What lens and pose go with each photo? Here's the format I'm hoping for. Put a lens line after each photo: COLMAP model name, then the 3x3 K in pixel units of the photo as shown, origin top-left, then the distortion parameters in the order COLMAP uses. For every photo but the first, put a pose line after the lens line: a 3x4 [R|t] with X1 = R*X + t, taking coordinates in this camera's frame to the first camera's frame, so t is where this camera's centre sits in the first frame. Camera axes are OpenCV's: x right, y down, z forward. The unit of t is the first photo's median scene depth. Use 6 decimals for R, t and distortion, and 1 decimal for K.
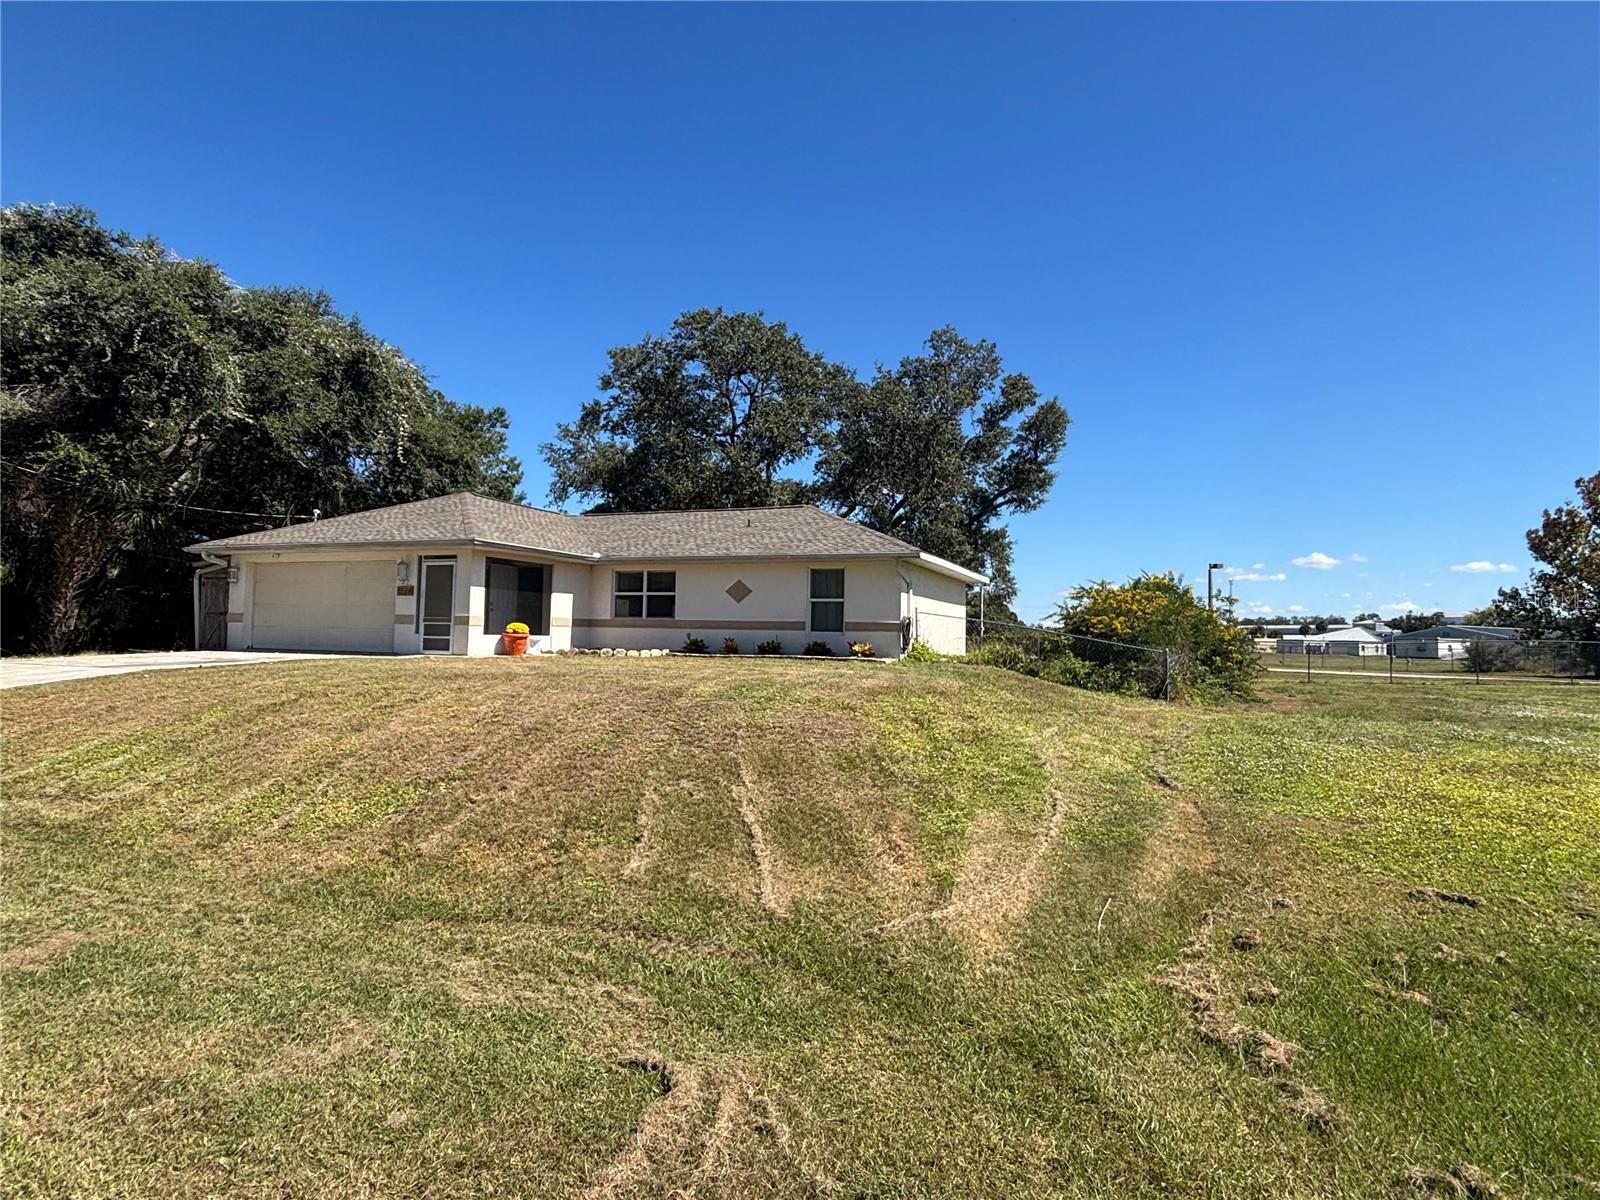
lens RADIAL K [[839.1, 0, 800.0], [0, 839.1, 600.0], [0, 0, 1]] dist [0.003438, 0.000710]
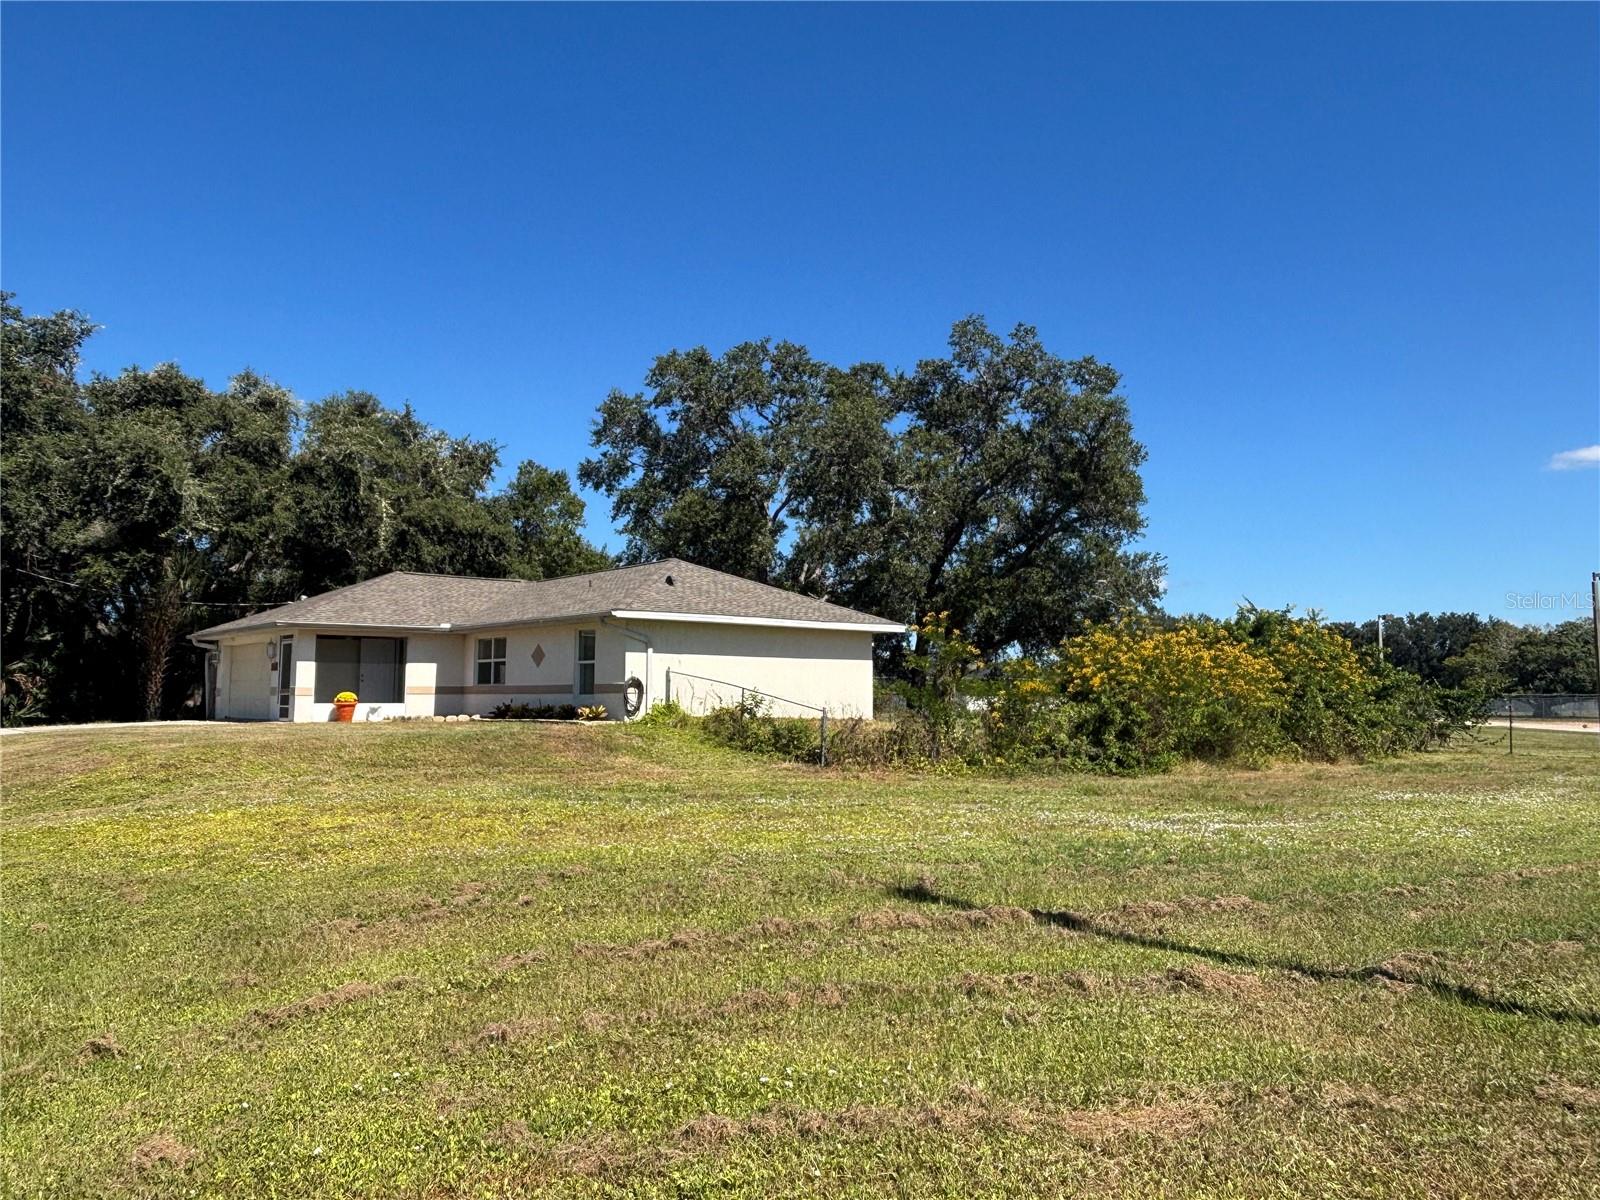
lens RADIAL K [[1116.0, 0, 800.0], [0, 1116.0, 600.0], [0, 0, 1]] dist [-0.002976, -0.000763]
pose [[0.893735, -0.058084, -0.444818, 0.800228], [0.036561, 0.997715, -0.056822, 0.010520], [0.447102, 0.034521, 0.893817, -0.051842]]
